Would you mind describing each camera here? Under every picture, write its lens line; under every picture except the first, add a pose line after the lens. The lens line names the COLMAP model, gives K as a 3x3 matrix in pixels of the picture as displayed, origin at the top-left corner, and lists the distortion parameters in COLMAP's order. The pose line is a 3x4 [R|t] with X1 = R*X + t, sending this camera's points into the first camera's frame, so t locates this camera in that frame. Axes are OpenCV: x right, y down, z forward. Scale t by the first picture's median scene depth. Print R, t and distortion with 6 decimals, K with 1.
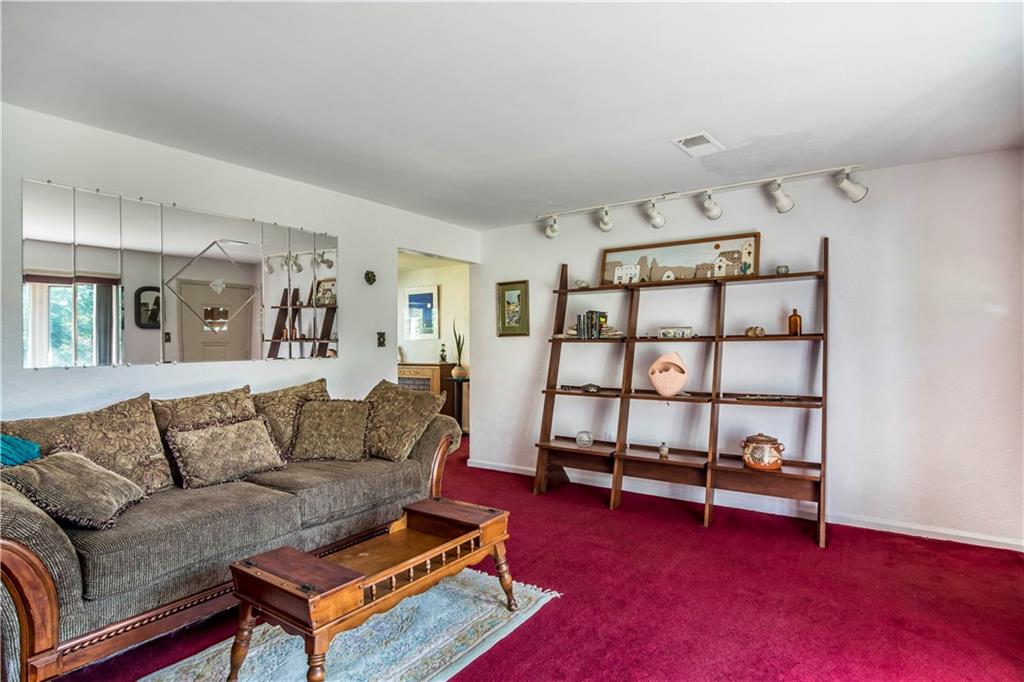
lens RADIAL K [[544.8, 0, 507.3], [0, 544.8, 344.6], [0, 0, 1]] dist [0.001165, -0.000036]
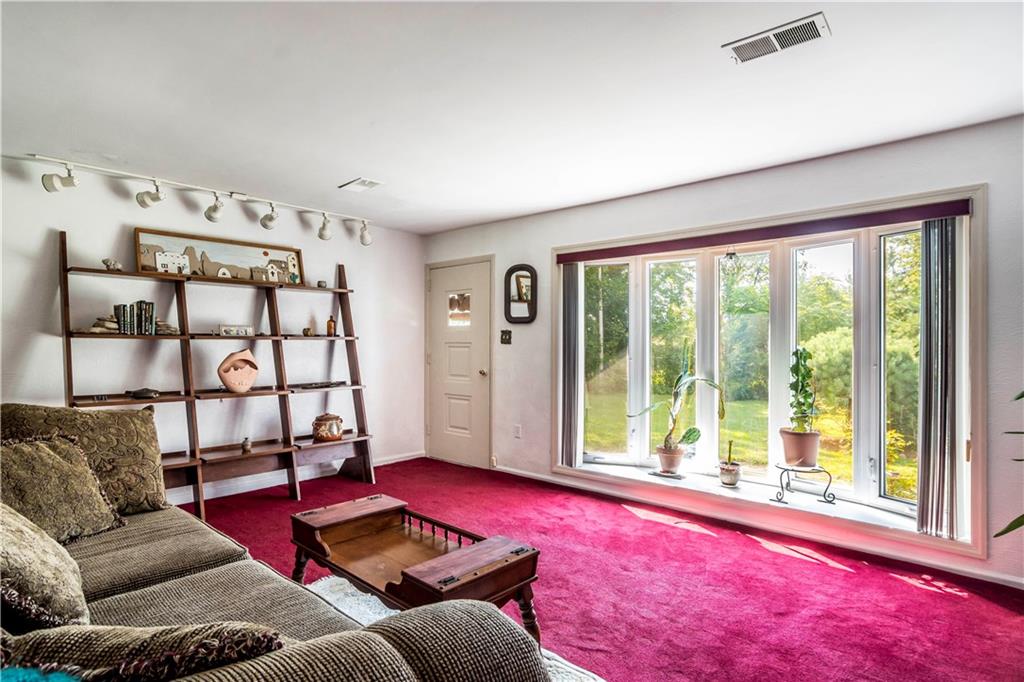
lens RADIAL K [[544.8, 0, 507.3], [0, 544.8, 344.6], [0, 0, 1]] dist [0.001165, -0.000036]
pose [[0.138585, 0.001748, 0.990349, -0.640894], [-0.005801, 0.999983, -0.000953, 0.002691], [-0.990334, -0.005613, 0.138593, 0.362617]]
